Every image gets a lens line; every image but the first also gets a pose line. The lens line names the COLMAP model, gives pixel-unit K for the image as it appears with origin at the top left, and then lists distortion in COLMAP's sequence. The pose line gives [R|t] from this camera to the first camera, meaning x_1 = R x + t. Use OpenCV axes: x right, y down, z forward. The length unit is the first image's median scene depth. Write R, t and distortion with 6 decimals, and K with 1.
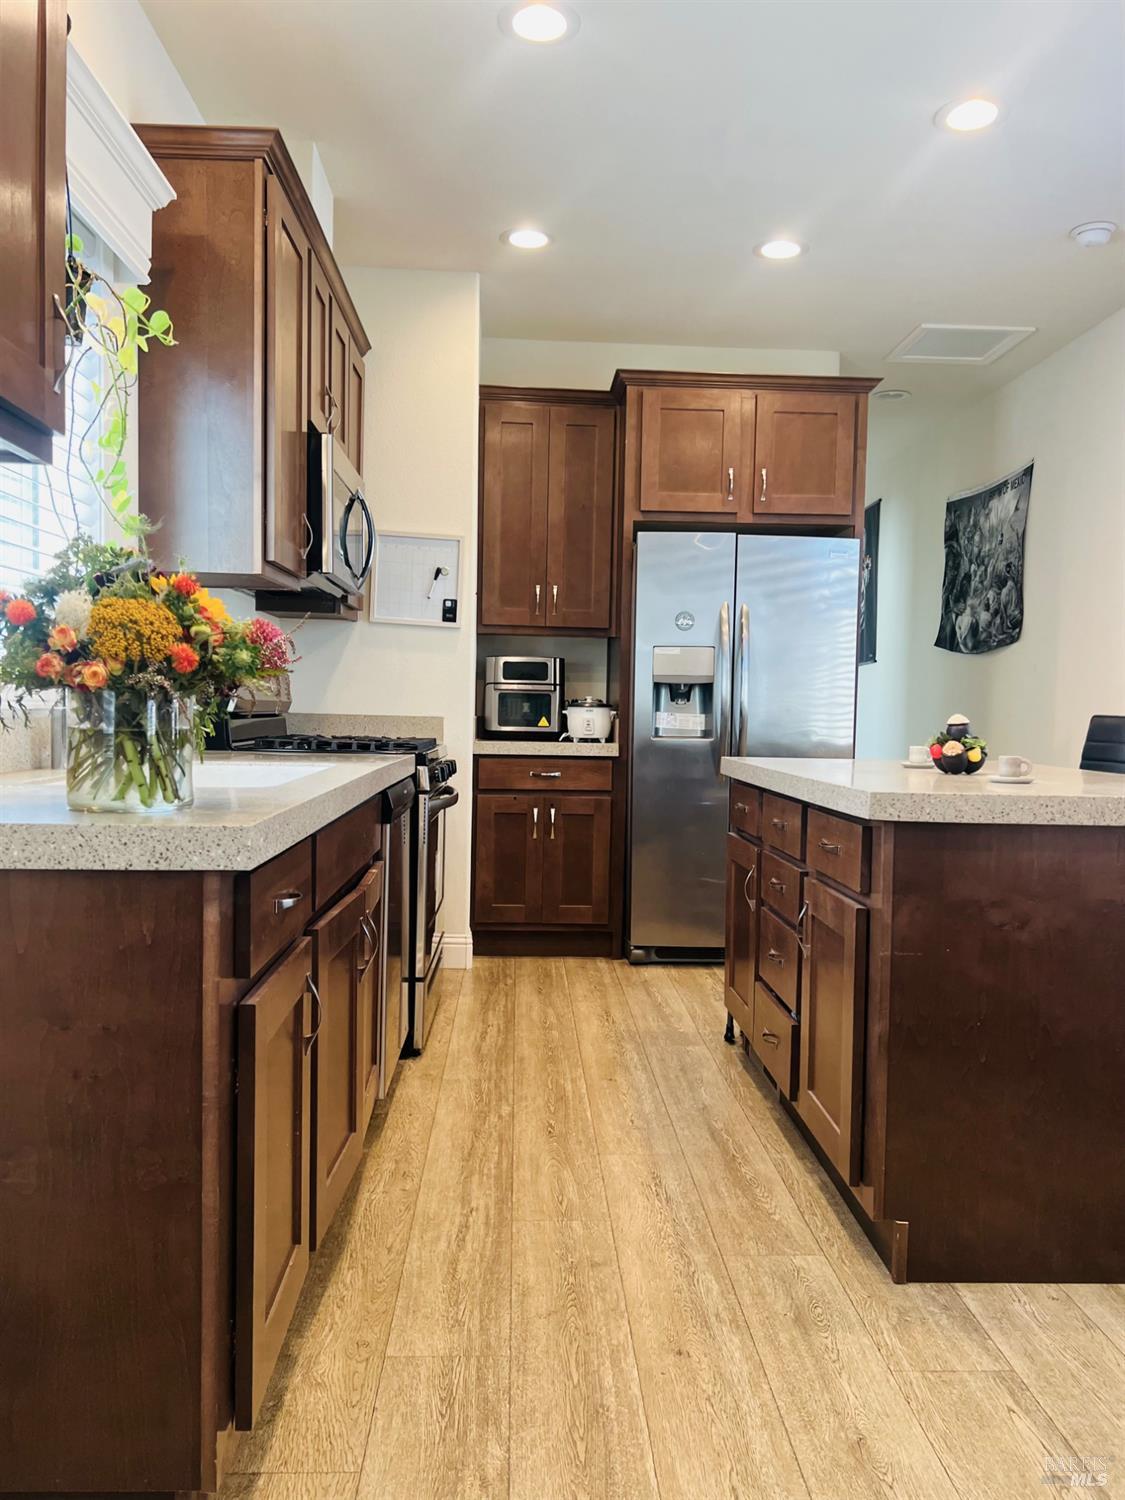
lens RADIAL K [[1103.4, 0, 565.0], [0, 1103.4, 754.8], [0, 0, 1]] dist [0.051705, -0.053668]
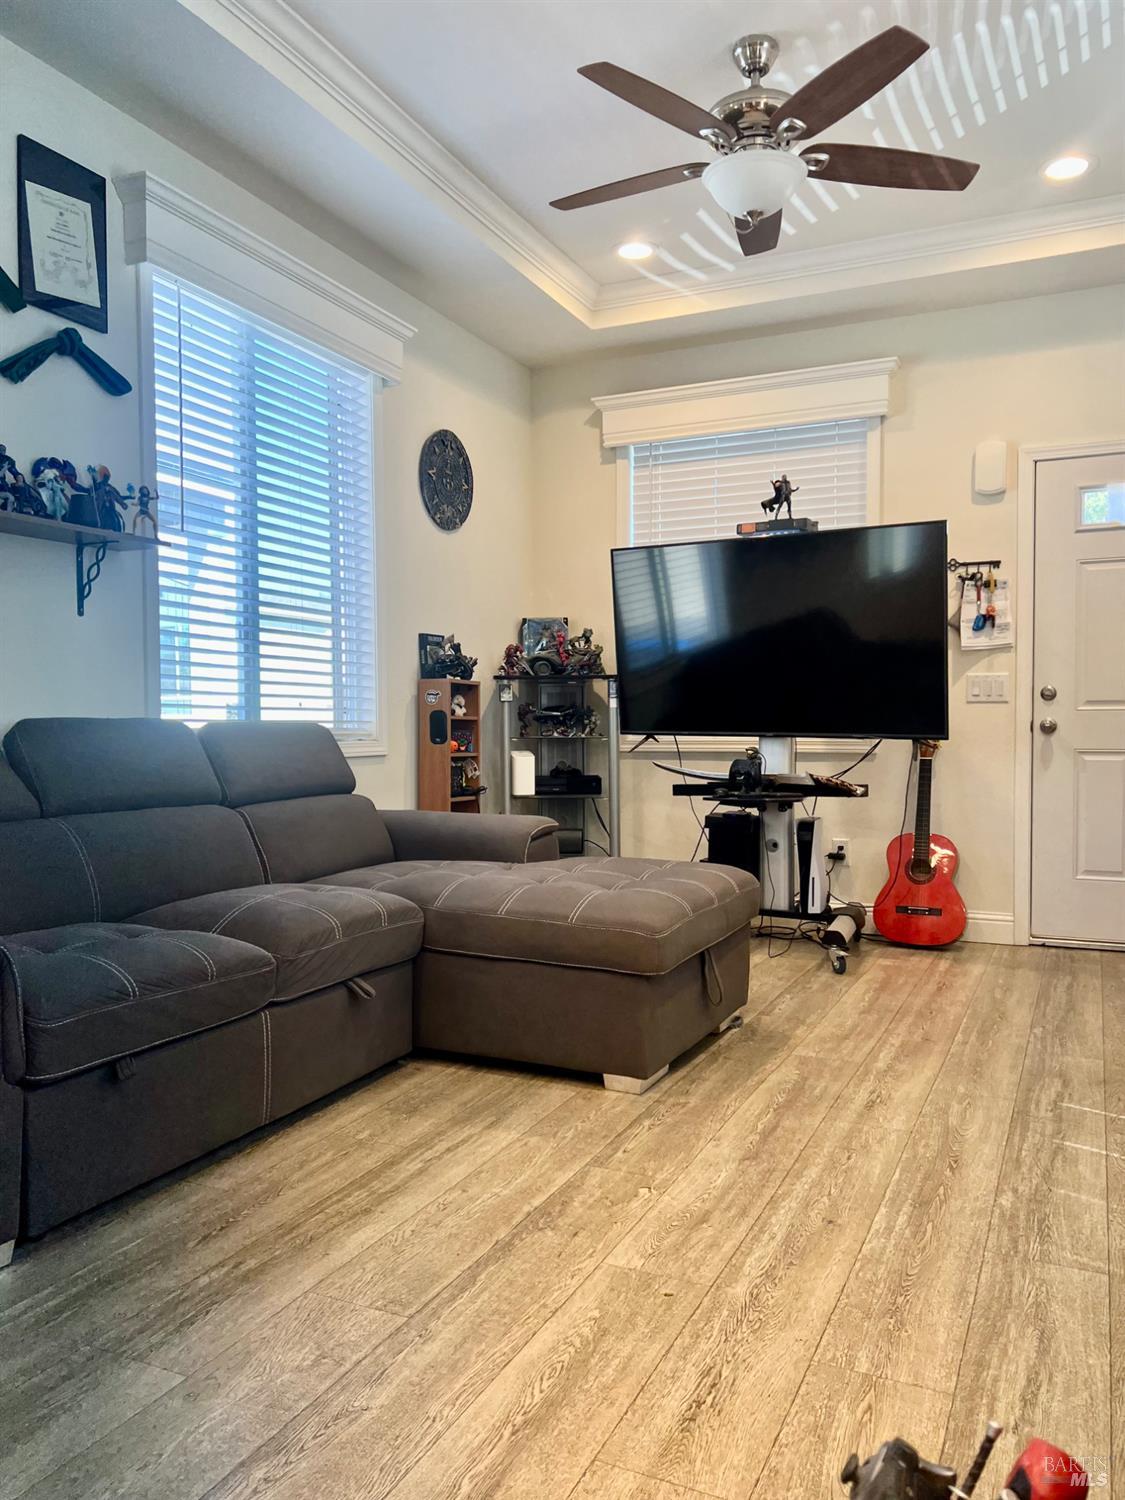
lens RADIAL K [[1103.4, 0, 574.7], [0, 1103.4, 748.9], [0, 0, 1]] dist [0.051705, -0.053668]
pose [[-0.886749, -0.032341, 0.461119, -0.141596], [-0.000095, 0.997562, 0.069782, -0.044856], [-0.462251, 0.061835, -0.884590, 1.897380]]
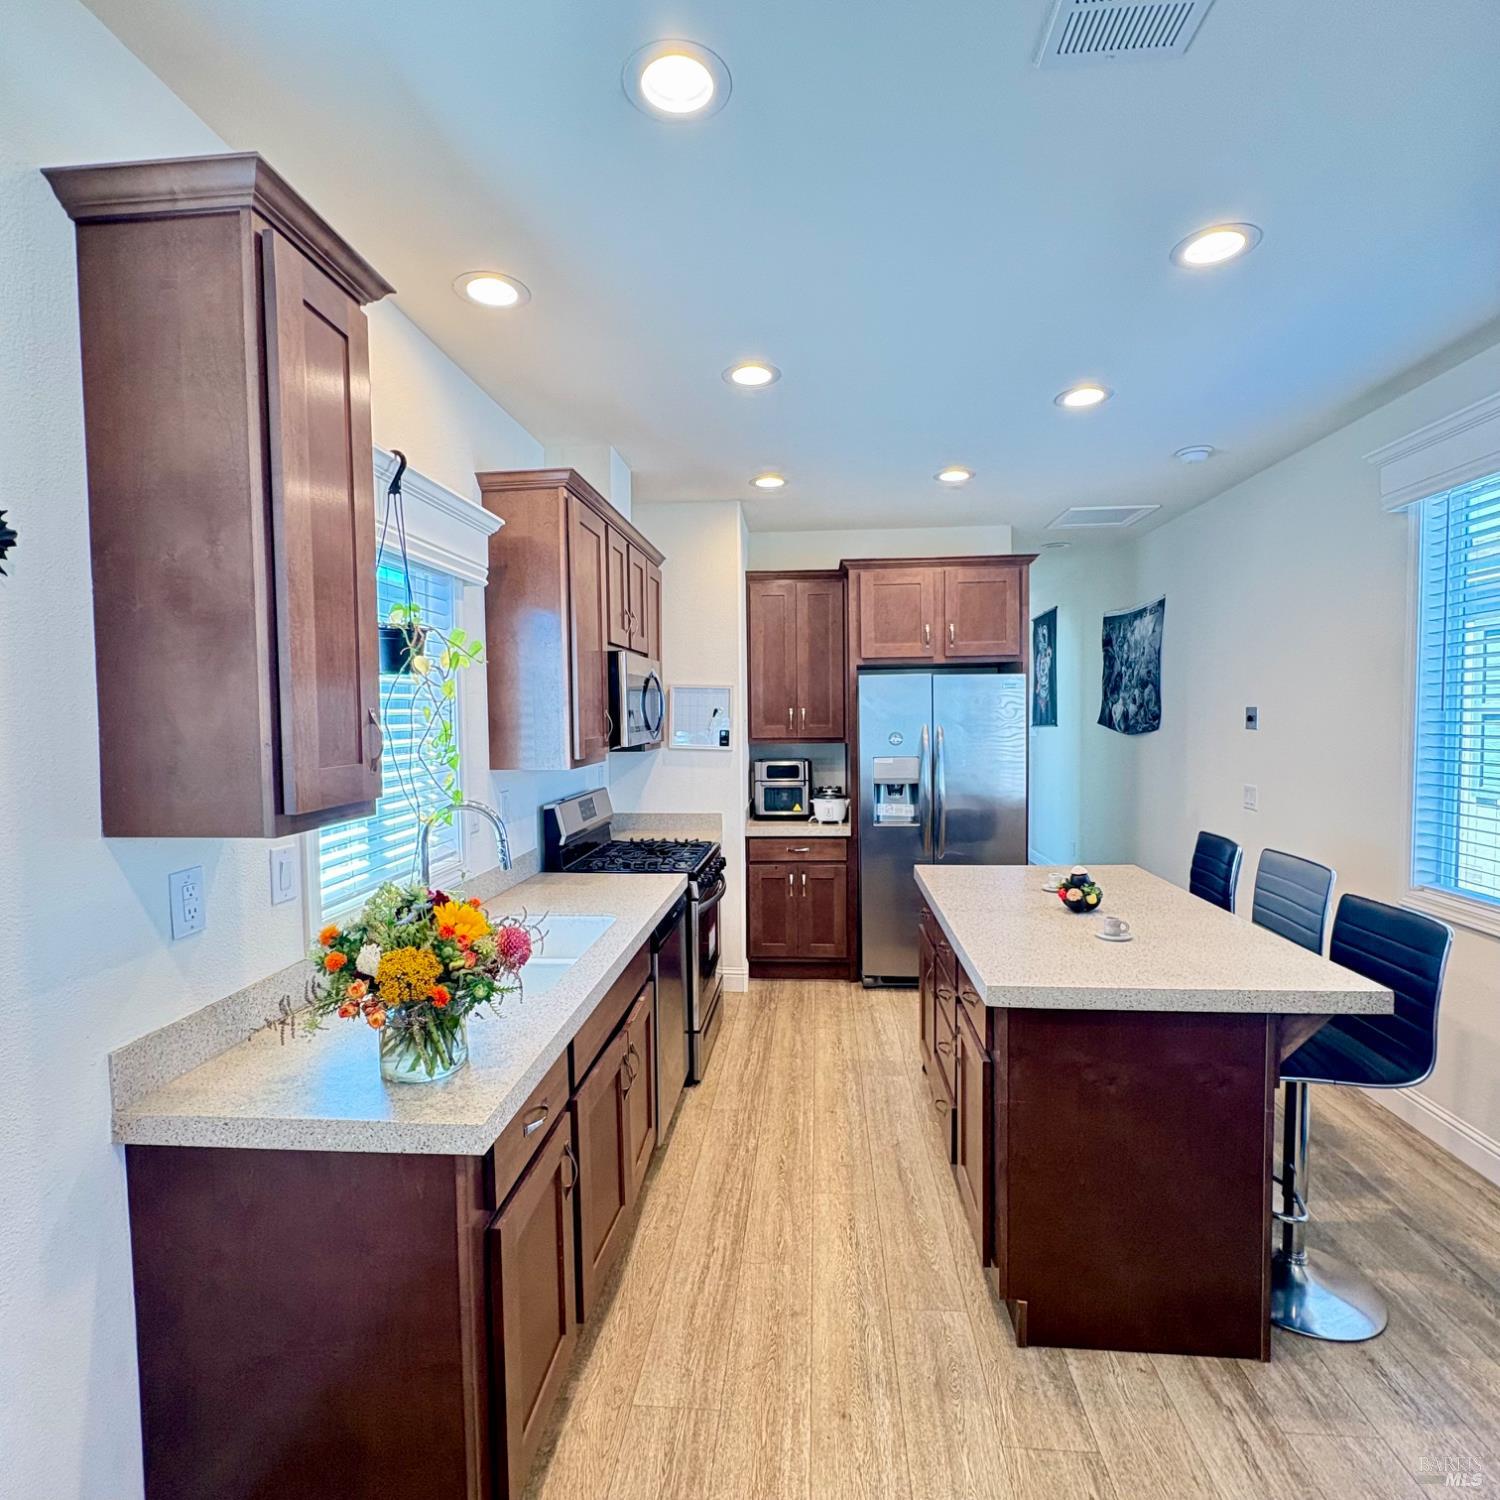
lens RADIAL K [[781.9, 0, 753.3], [0, 781.9, 747.4], [0, 0, 1]] dist [0.000023, 0.001455]
pose [[0.991908, -0.026407, -0.124180, 0.087919], [0.026242, 0.999651, -0.002964, -0.183860], [0.124215, -0.000319, 0.992255, 0.025904]]
